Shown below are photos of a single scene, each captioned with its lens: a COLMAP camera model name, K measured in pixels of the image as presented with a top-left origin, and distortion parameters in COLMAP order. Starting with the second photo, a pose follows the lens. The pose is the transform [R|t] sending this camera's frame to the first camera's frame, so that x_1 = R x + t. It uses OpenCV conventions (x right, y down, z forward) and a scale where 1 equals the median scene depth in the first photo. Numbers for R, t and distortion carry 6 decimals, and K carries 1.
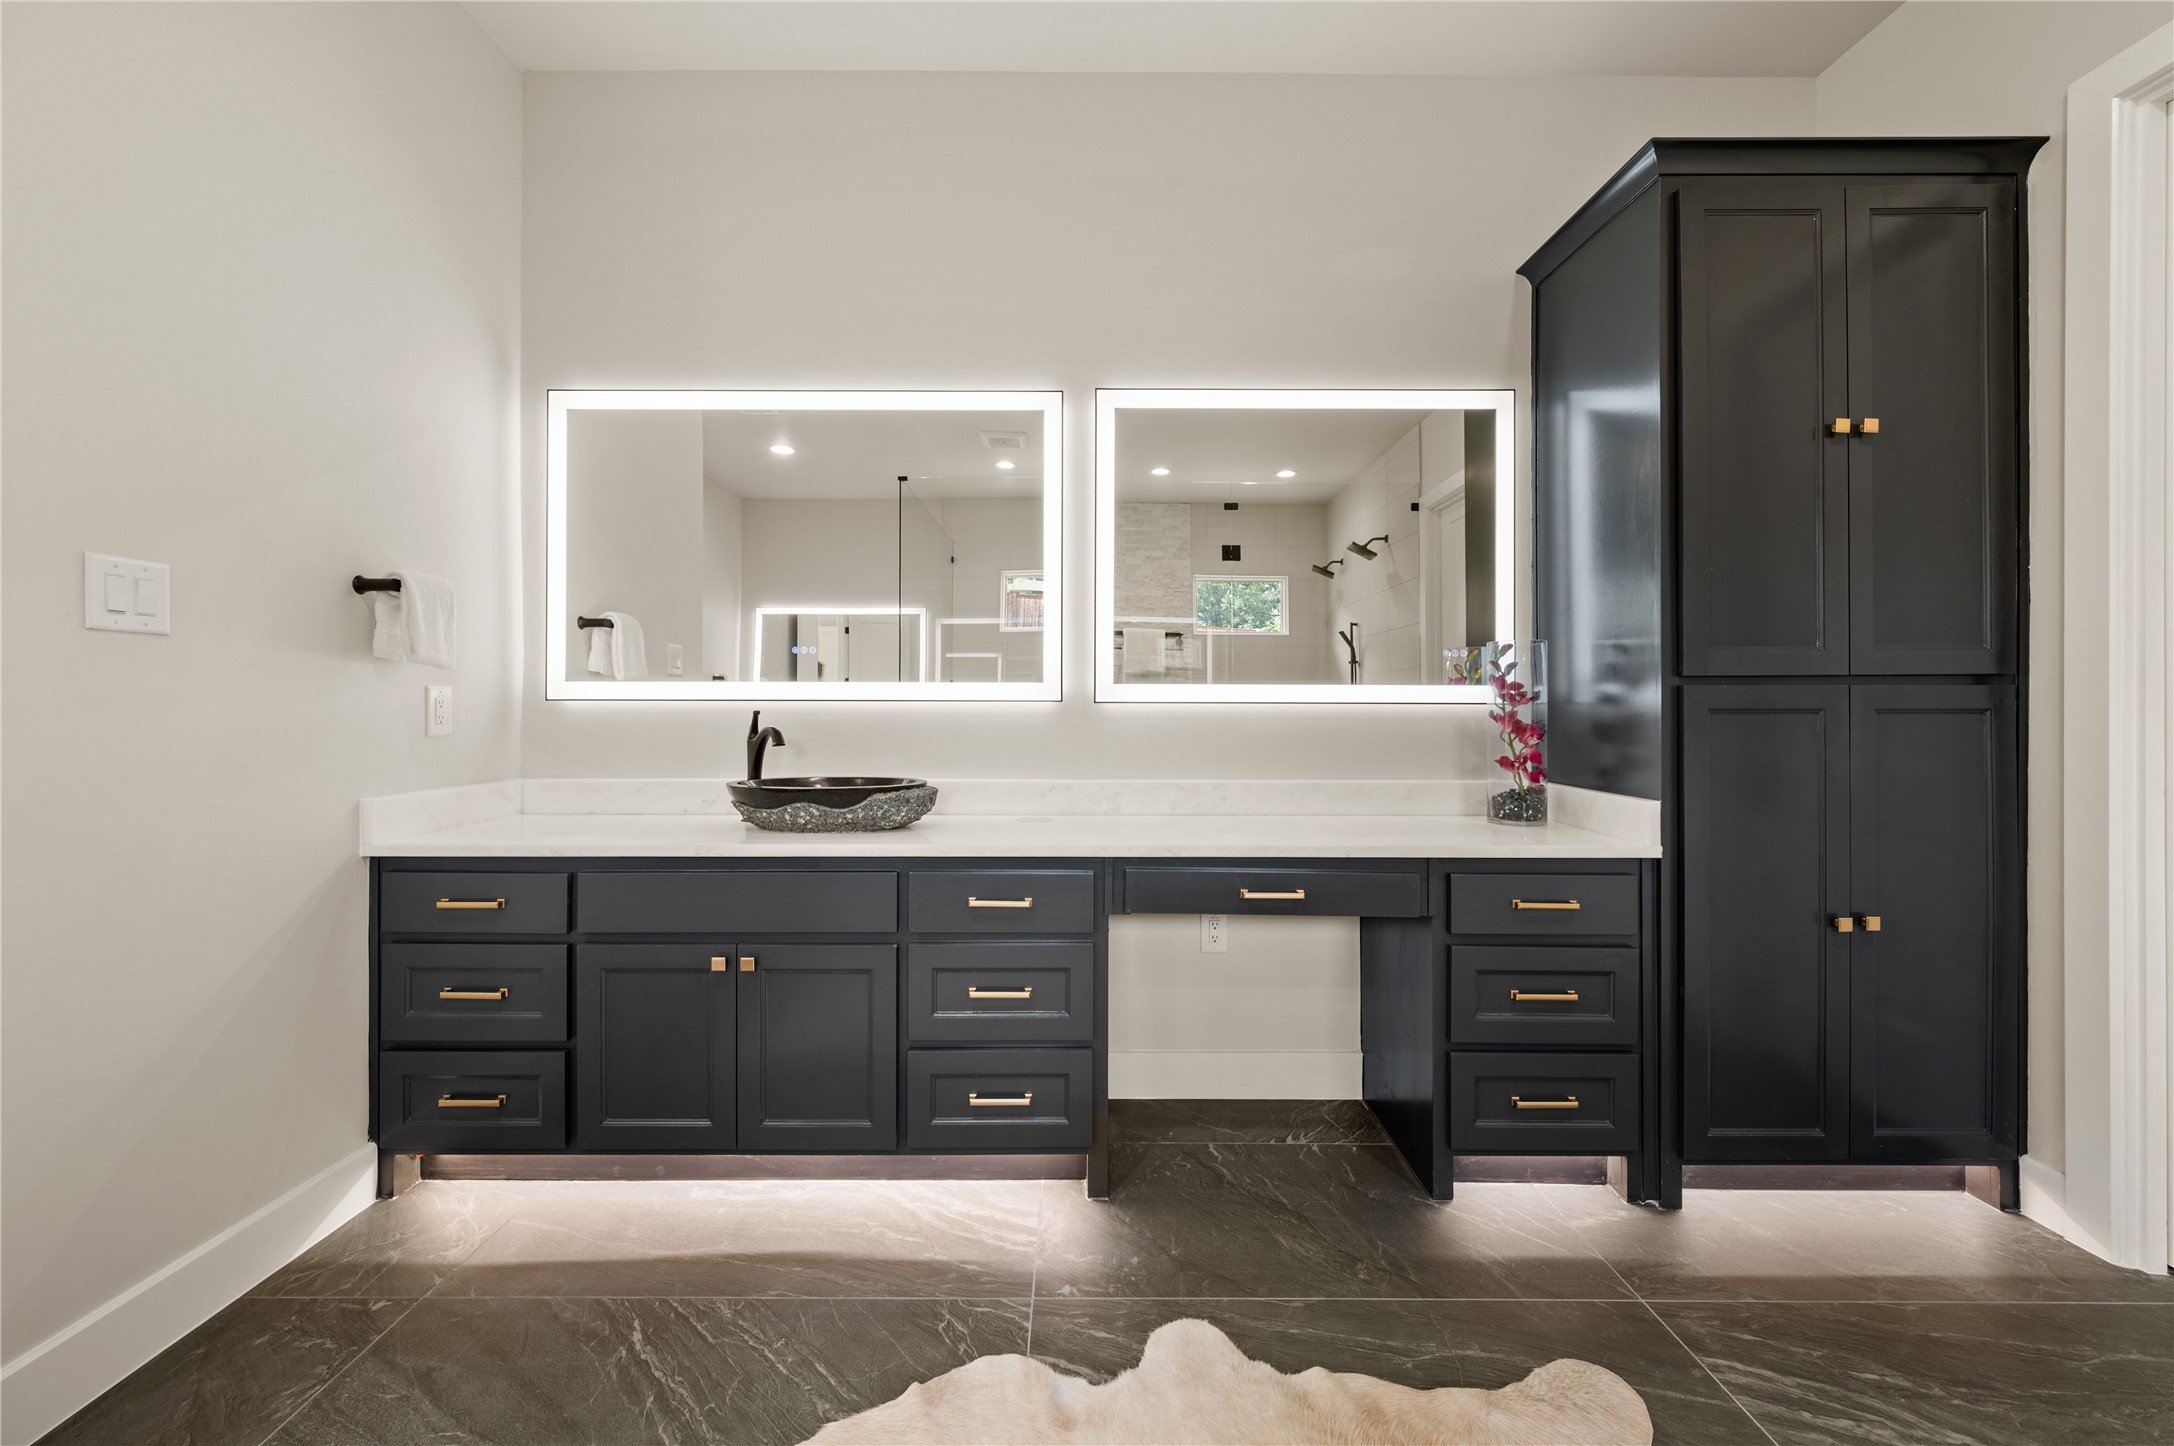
lens RADIAL K [[859.7, 0, 1089.2], [0, 859.7, 700.2], [0, 0, 1]] dist [-0.001979, 0.000123]
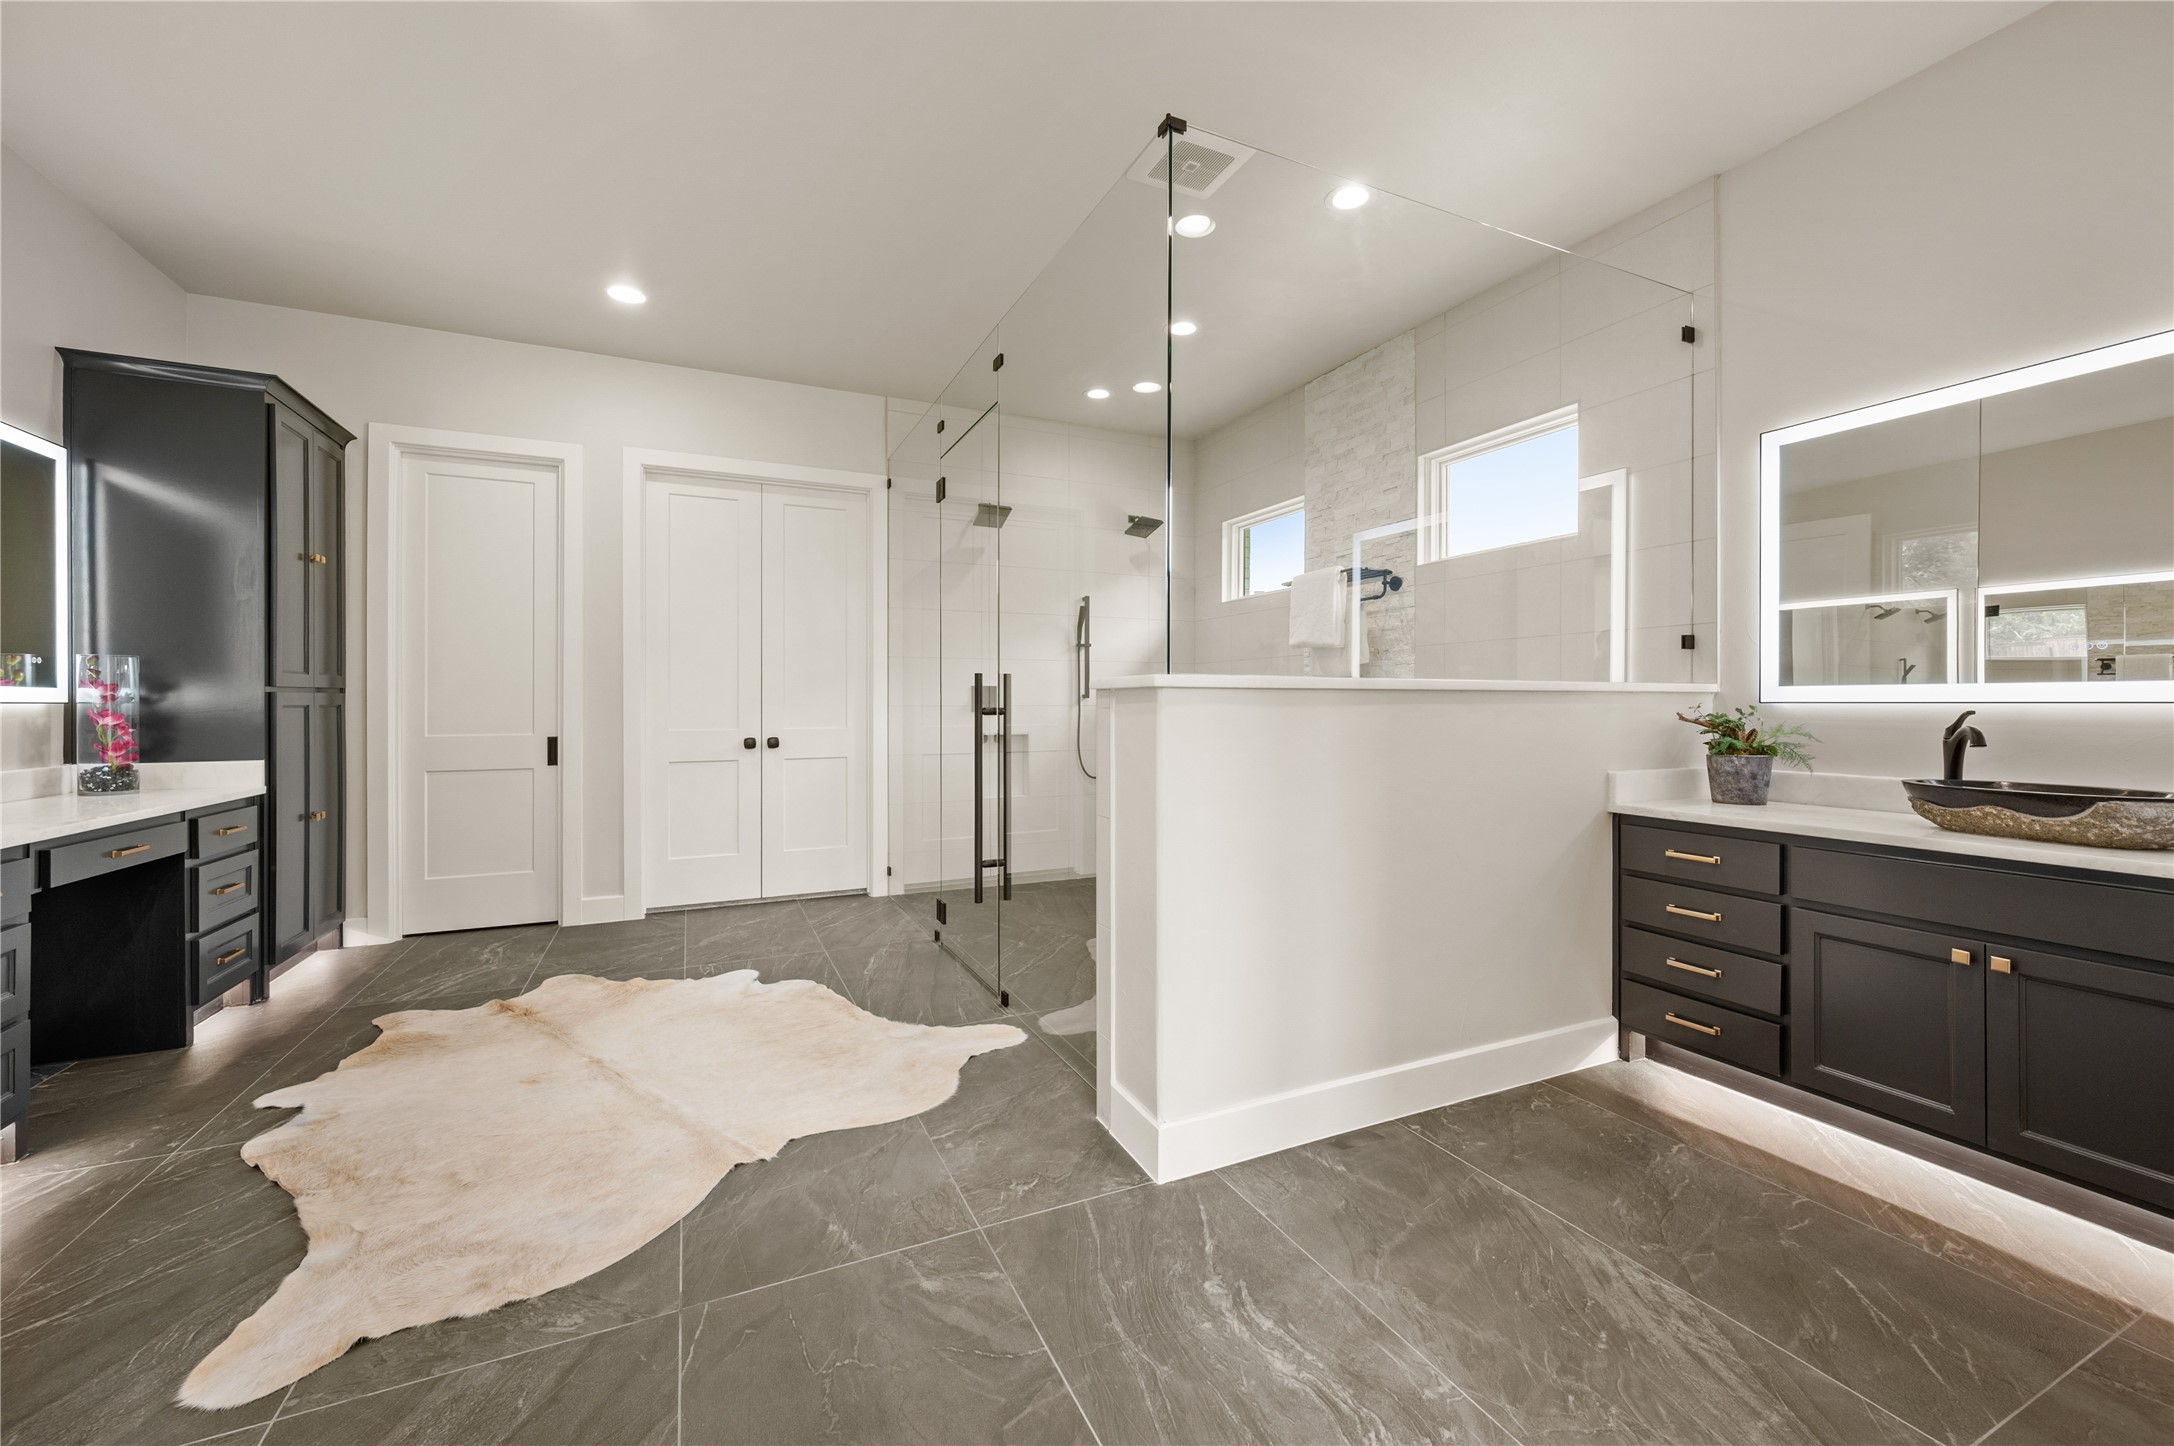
lens RADIAL K [[859.7, 0, 1089.2], [0, 859.7, 700.2], [0, 0, 1]] dist [-0.001979, 0.000123]
pose [[-0.416390, -0.003207, 0.909180, -1.643117], [-0.000902, 0.999995, 0.003115, -0.008073], [-0.909186, 0.000477, -0.416391, 0.235223]]
